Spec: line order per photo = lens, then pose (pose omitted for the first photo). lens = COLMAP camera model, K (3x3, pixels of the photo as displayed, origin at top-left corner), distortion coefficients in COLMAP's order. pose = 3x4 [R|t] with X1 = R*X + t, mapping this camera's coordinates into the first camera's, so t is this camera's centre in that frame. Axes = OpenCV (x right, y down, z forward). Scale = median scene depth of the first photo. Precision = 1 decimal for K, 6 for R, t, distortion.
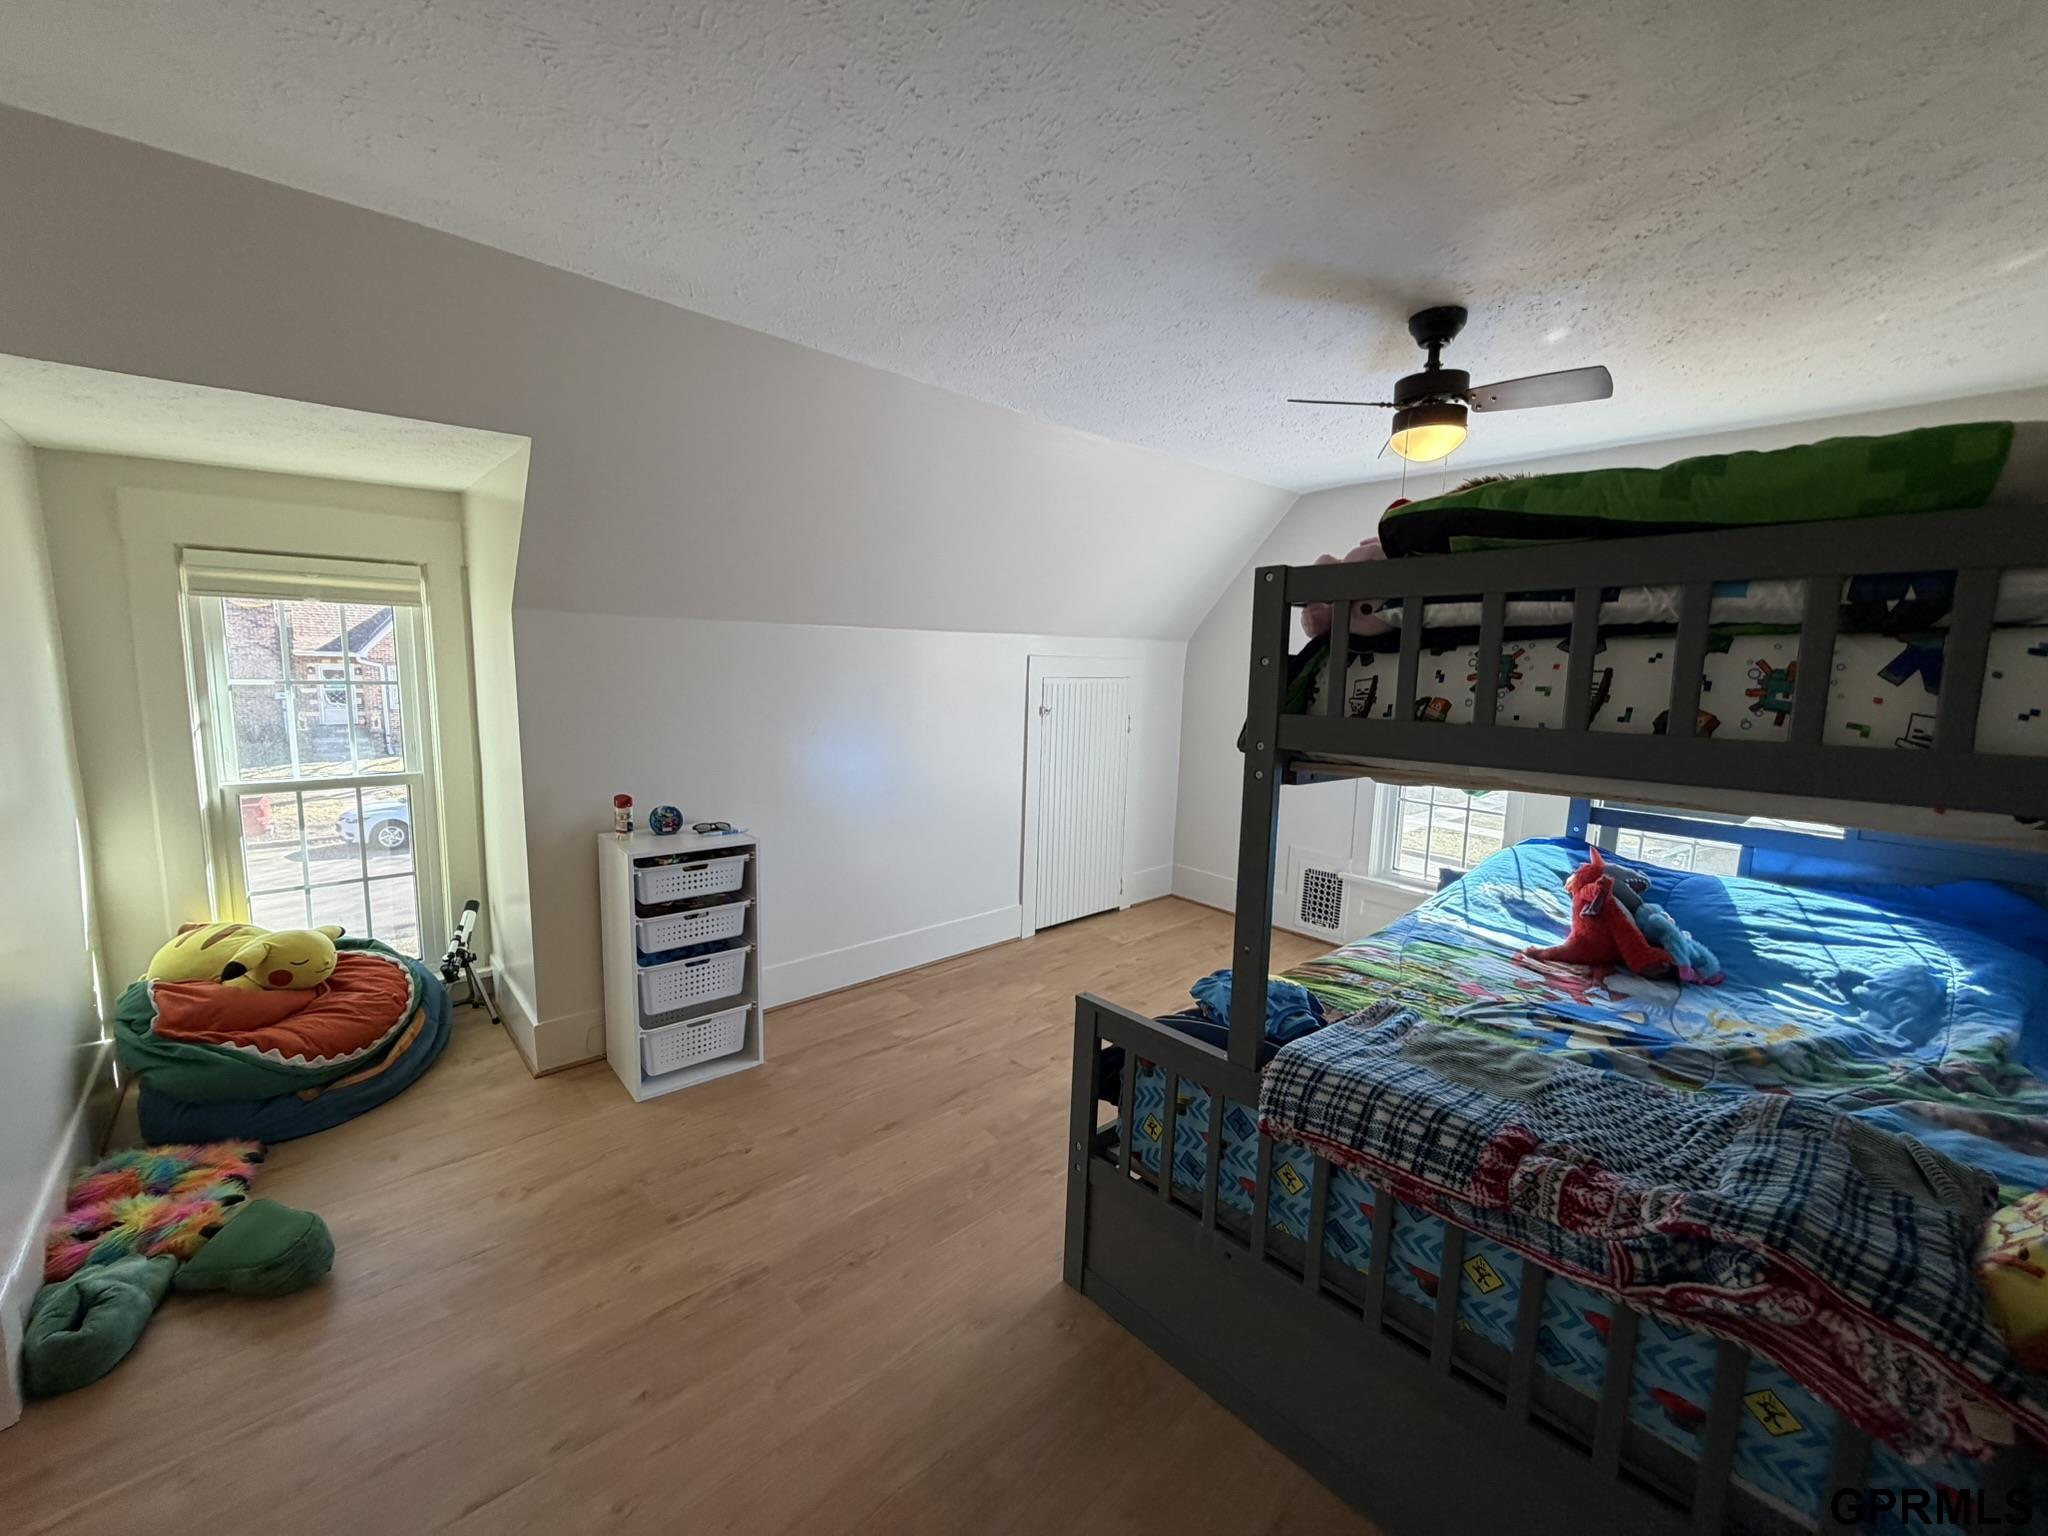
lens RADIAL K [[814.7, 0, 1023.5], [0, 814.7, 767.1], [0, 0, 1]] dist [-0.001646, 0.000003]
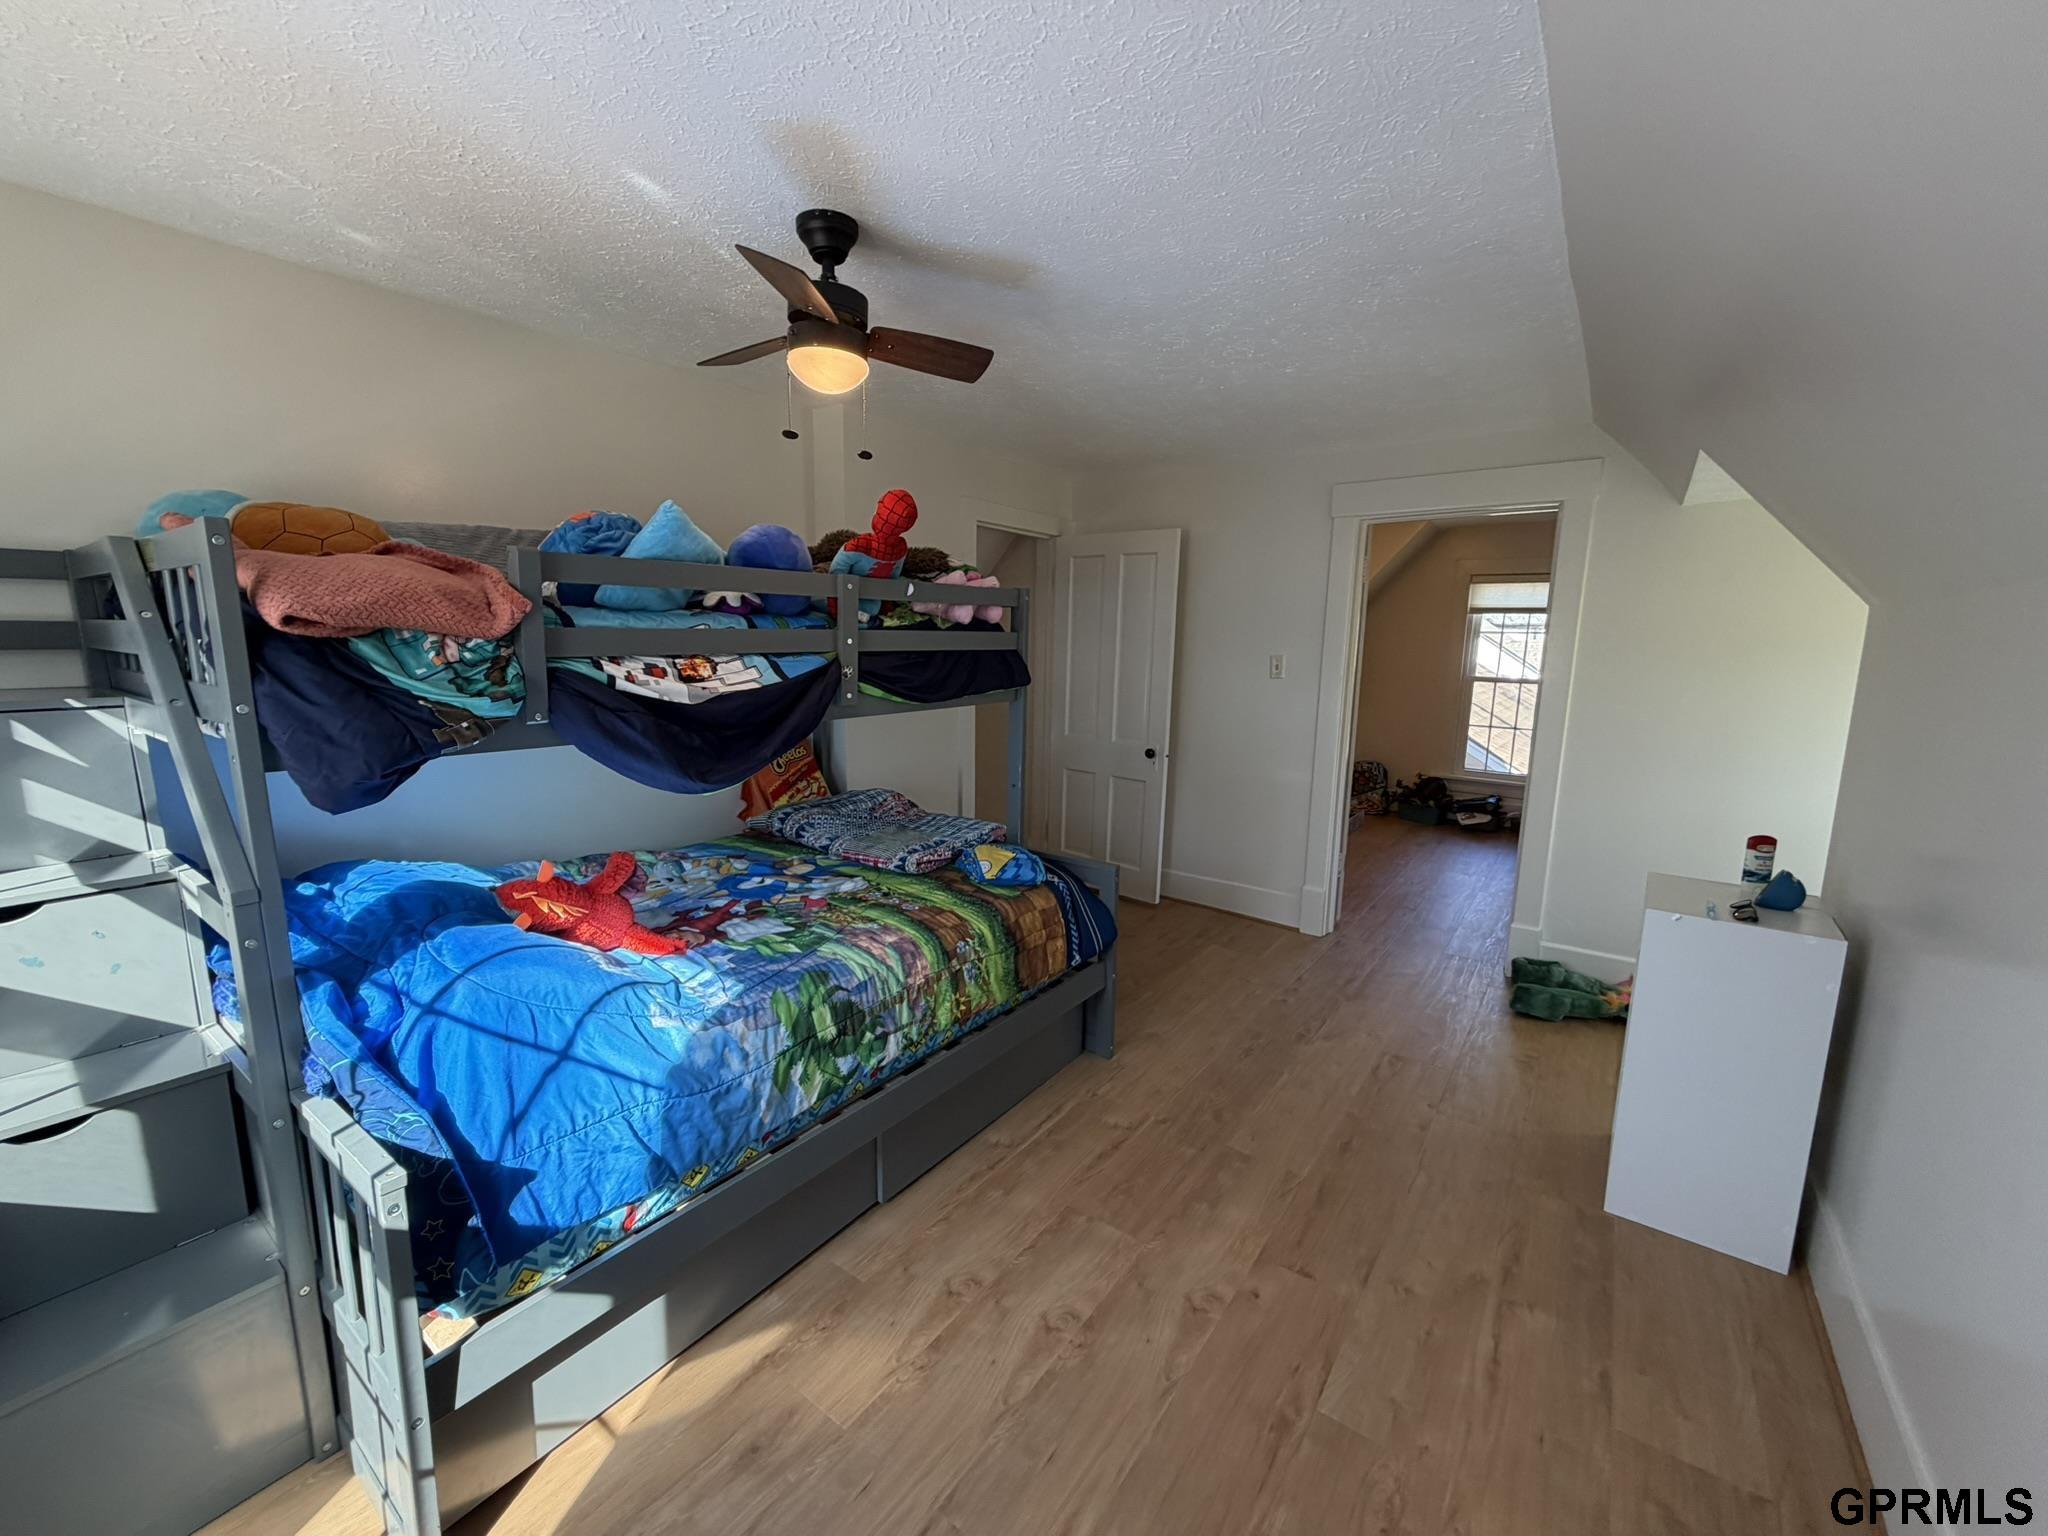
lens RADIAL K [[814.7, 0, 1011.2], [0, 814.7, 772.3], [0, 0, 1]] dist [-0.001646, 0.000003]
pose [[-0.977750, -0.007623, -0.209636, 0.509794], [-0.066005, 0.959761, 0.272949, -0.258365], [0.199120, 0.280713, -0.938910, 2.093177]]
